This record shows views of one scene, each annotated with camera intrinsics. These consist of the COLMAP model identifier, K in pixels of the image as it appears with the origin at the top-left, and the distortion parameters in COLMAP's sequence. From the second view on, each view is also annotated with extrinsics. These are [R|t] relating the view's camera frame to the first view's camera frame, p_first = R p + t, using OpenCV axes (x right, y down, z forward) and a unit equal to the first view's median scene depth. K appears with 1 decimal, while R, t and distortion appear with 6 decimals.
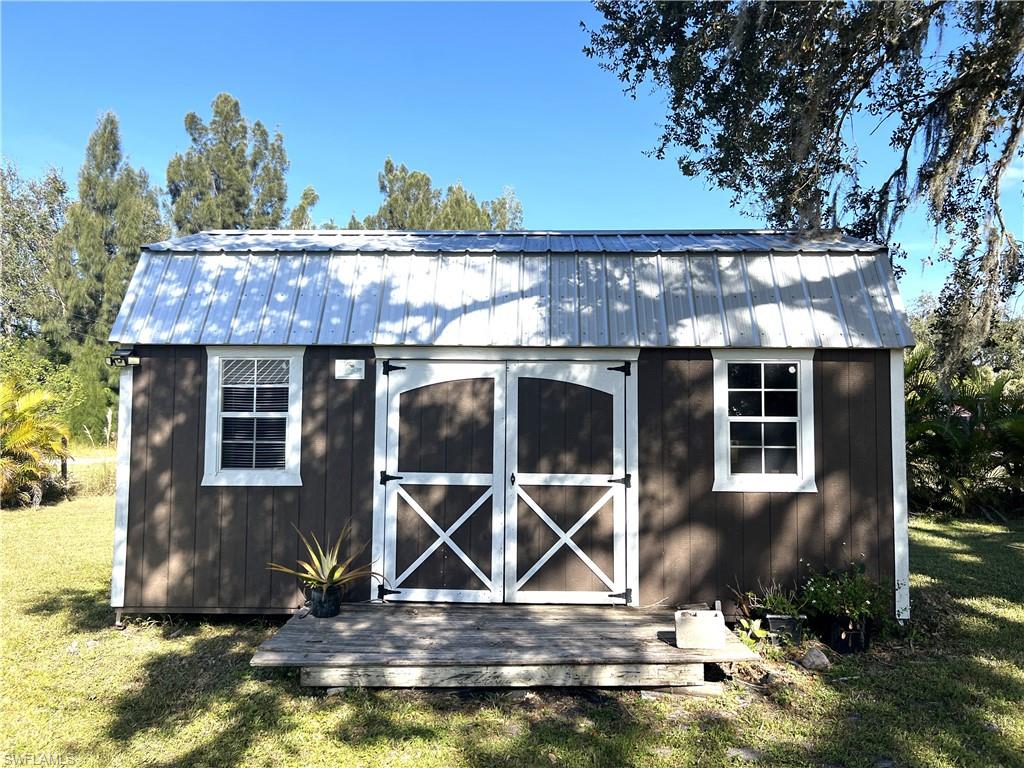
lens RADIAL K [[781.8, 0, 512.4], [0, 781.8, 381.9], [0, 0, 1]] dist [0.049181, -0.021929]
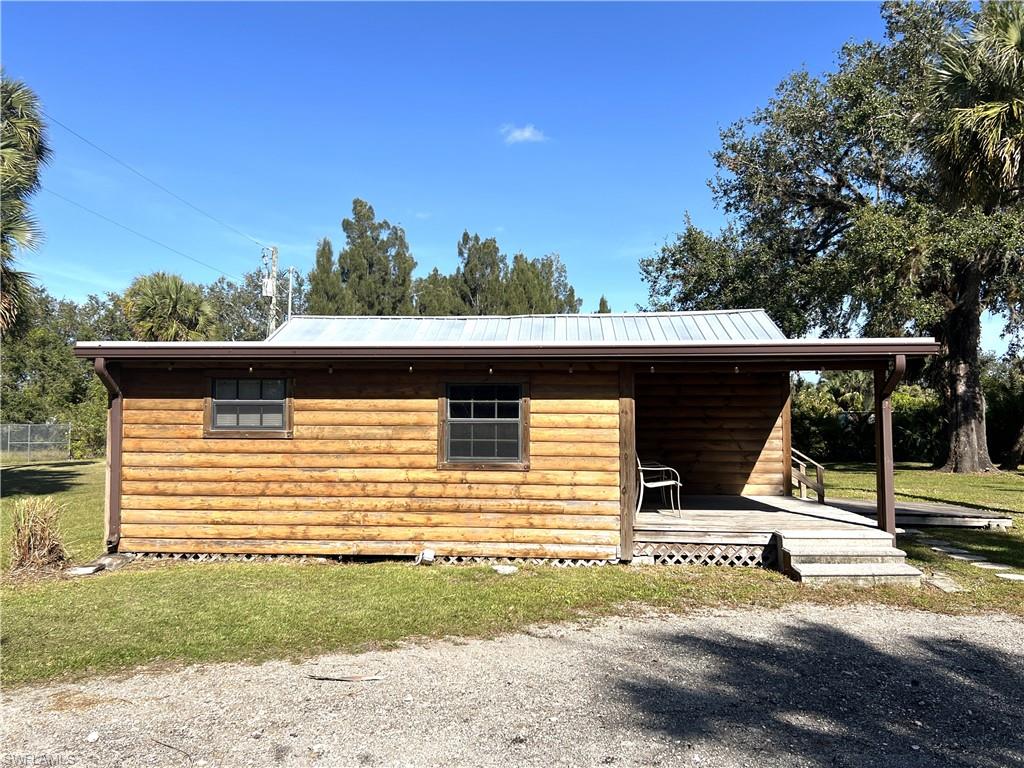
lens RADIAL K [[812.1, 0, 510.2], [0, 812.1, 377.2], [0, 0, 1]] dist [-0.002031, -0.002806]
pose [[0.999927, 0.002027, -0.011936, -0.117254], [-0.002236, 0.999844, -0.017505, -0.027892], [0.011898, 0.017530, 0.999776, -0.634982]]
